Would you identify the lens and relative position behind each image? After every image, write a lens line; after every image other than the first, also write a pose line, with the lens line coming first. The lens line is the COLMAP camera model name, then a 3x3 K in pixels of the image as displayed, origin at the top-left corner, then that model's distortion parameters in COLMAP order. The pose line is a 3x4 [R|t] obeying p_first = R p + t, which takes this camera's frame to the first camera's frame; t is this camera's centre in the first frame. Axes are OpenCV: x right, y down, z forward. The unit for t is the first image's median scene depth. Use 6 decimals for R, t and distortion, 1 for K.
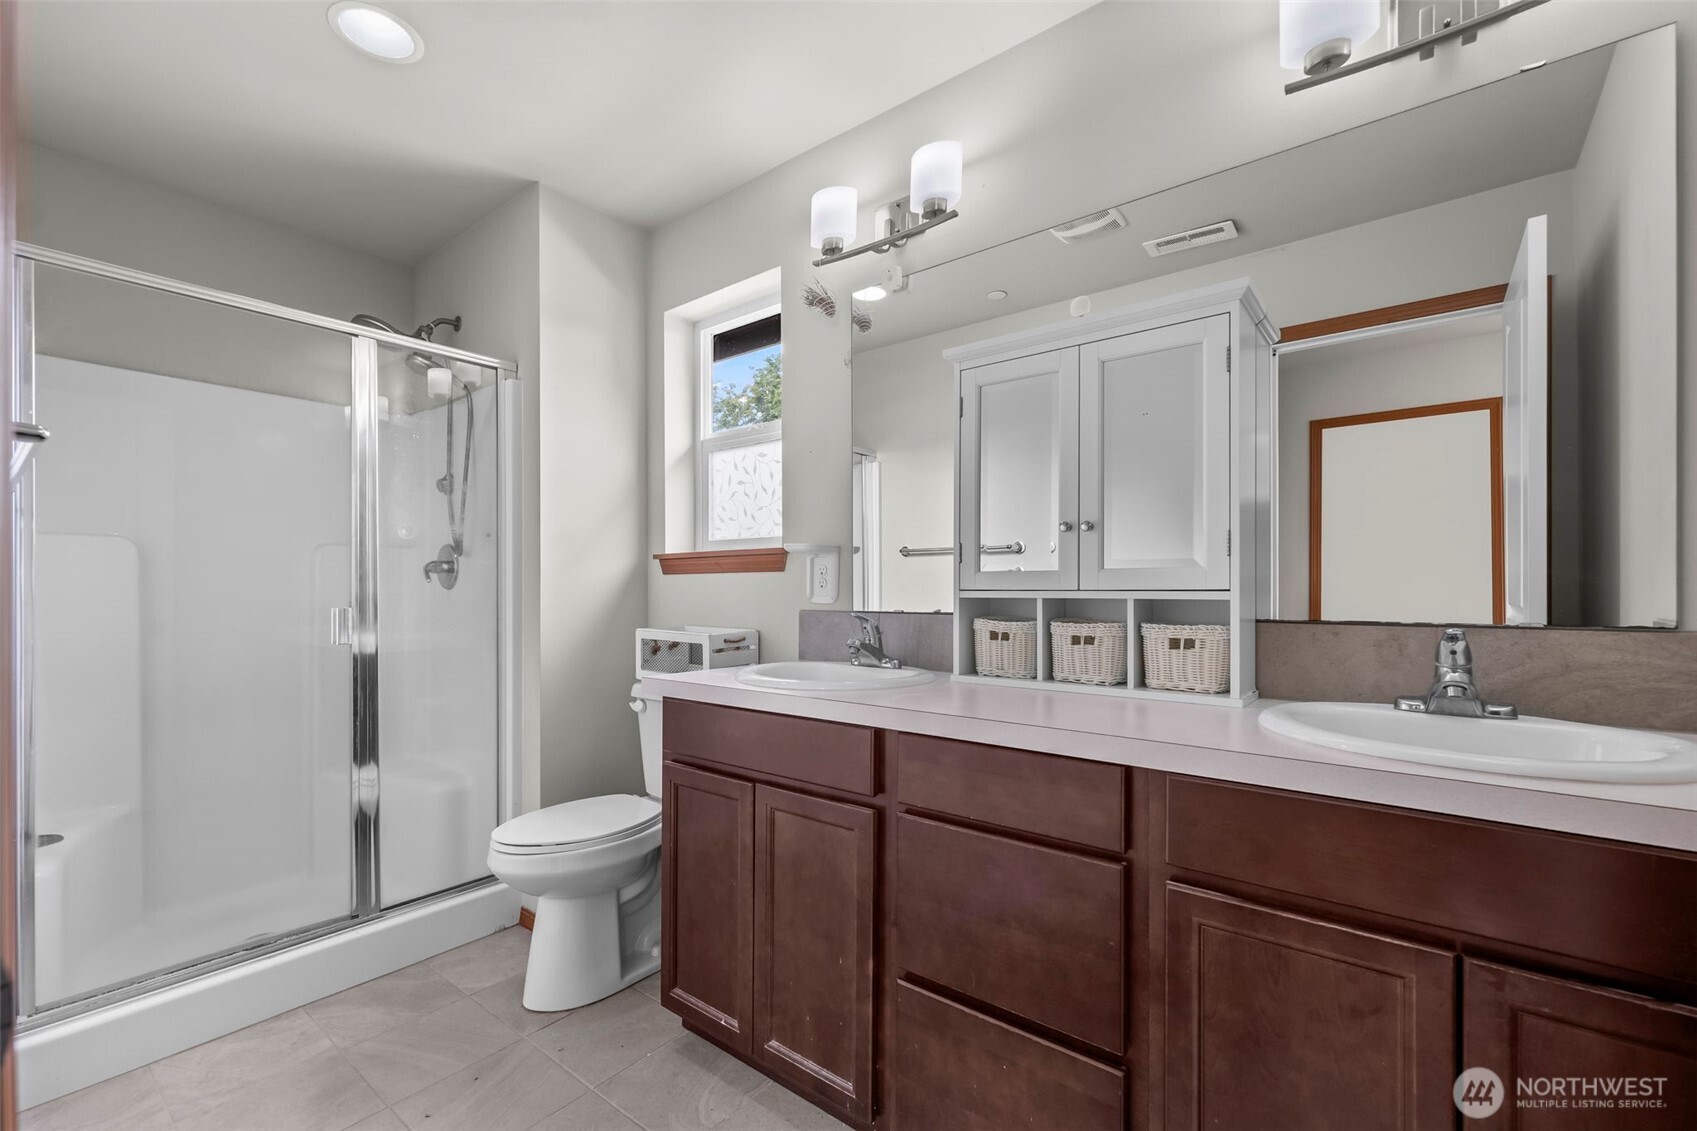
lens RADIAL K [[710.9, 0, 847.0], [0, 710.9, 578.6], [0, 0, 1]] dist [0.001549, 0.000461]
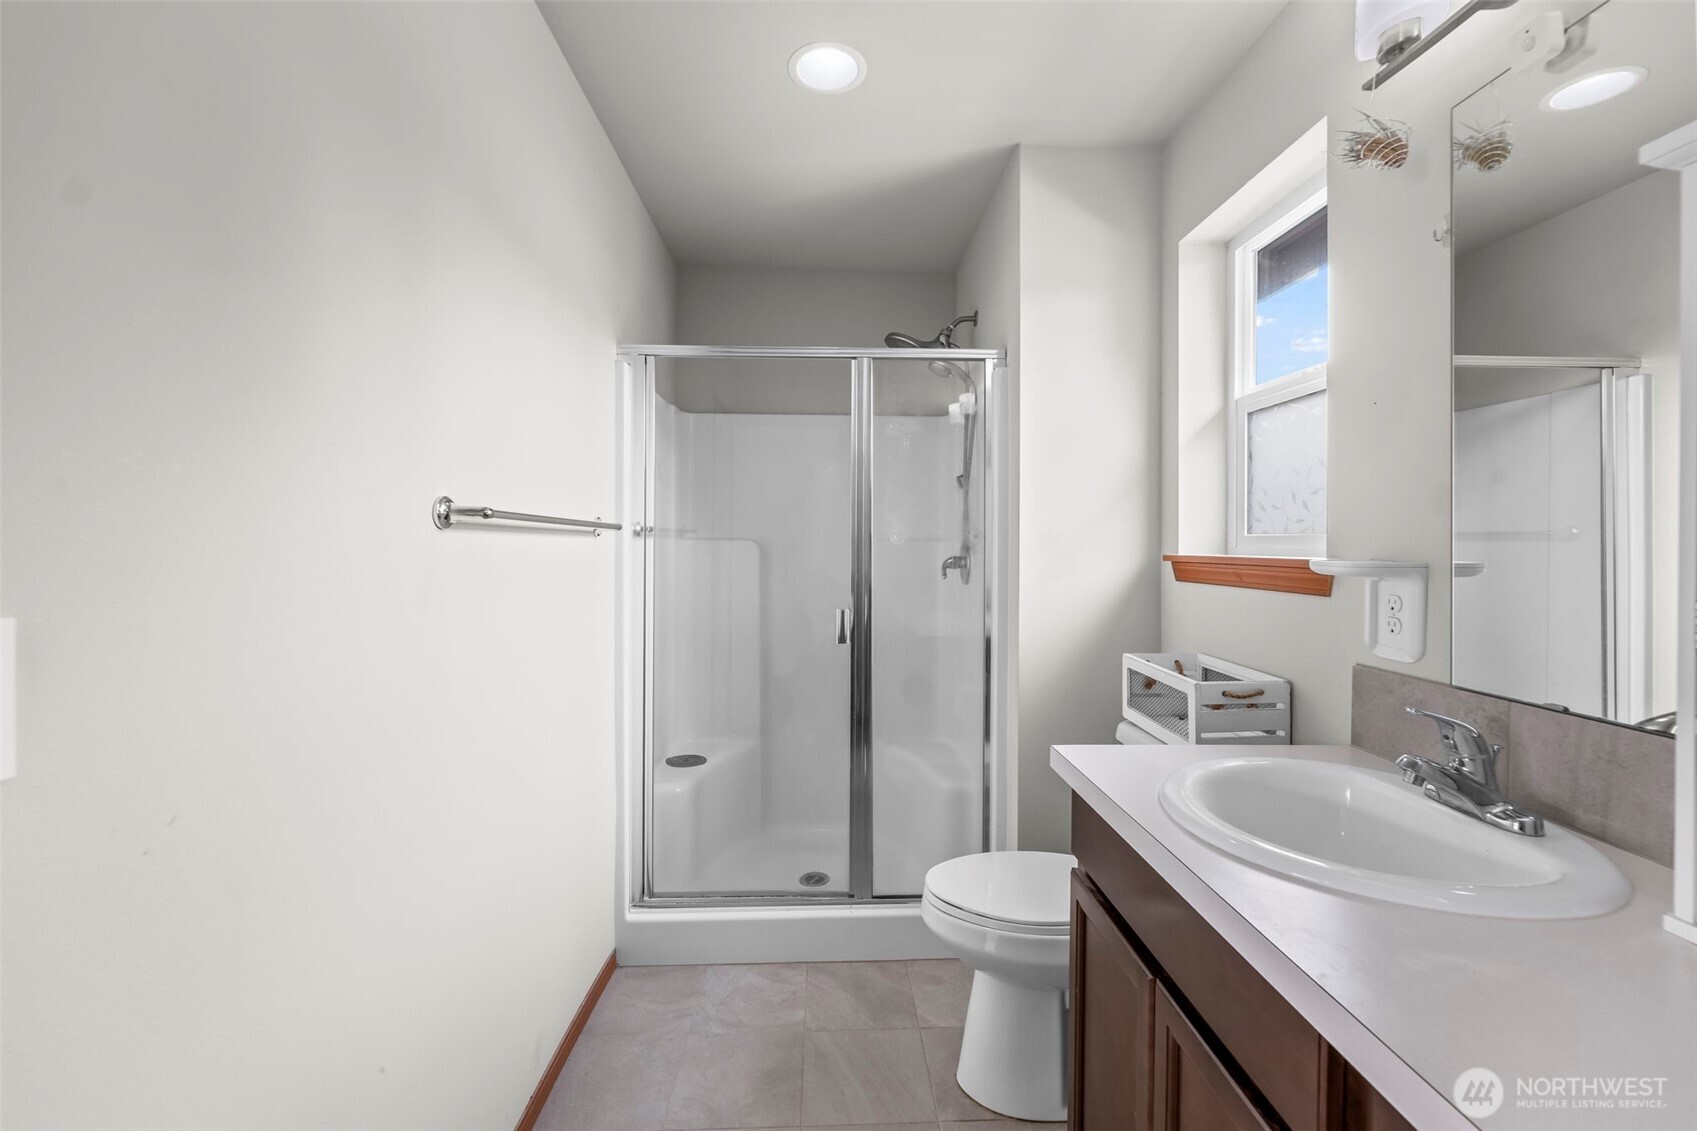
lens RADIAL K [[706.0, 0, 852.1], [0, 706.0, 538.2], [0, 0, 1]] dist [0.001229, 0.000048]
pose [[0.654173, 0.001766, -0.756343, 0.112760], [0.000883, 0.999995, 0.003098, -0.067685], [0.756344, -0.002695, 0.654168, 0.278094]]
